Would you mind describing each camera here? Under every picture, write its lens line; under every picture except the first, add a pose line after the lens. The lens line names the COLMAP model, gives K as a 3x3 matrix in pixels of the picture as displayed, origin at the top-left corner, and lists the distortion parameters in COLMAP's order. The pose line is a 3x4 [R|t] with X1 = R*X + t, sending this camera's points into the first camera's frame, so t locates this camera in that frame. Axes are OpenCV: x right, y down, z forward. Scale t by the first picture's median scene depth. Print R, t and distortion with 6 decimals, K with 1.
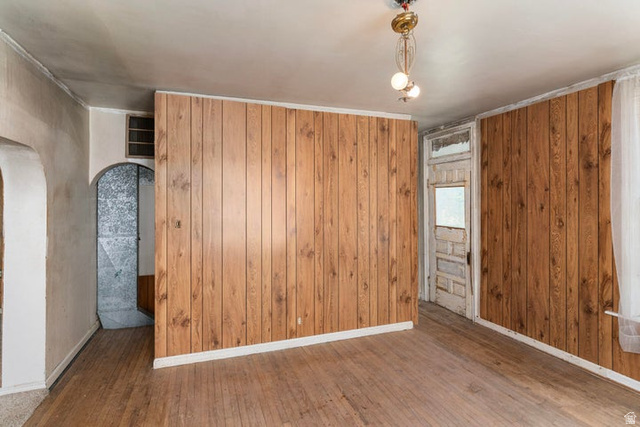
lens RADIAL K [[322.7, 0, 316.0], [0, 322.7, 199.5], [0, 0, 1]] dist [0.000502, 0.000107]
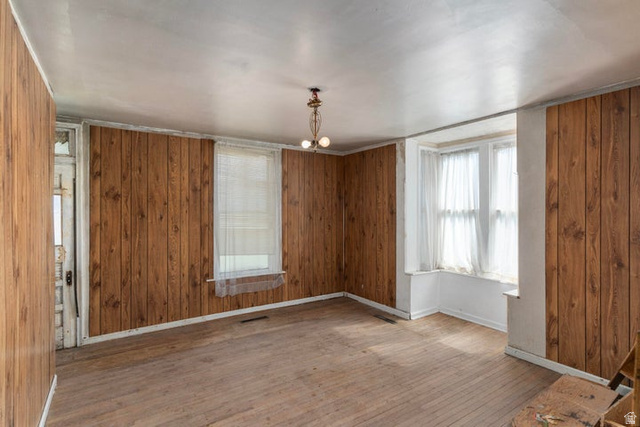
lens RADIAL K [[322.7, 0, 319.6], [0, 322.7, 213.3], [0, 0, 1]] dist [0.000502, 0.000107]
pose [[-0.250301, -0.005651, 0.968151, -0.672001], [-0.008143, 0.999960, 0.003731, -0.002215], [-0.968134, -0.006950, -0.250337, 0.704169]]
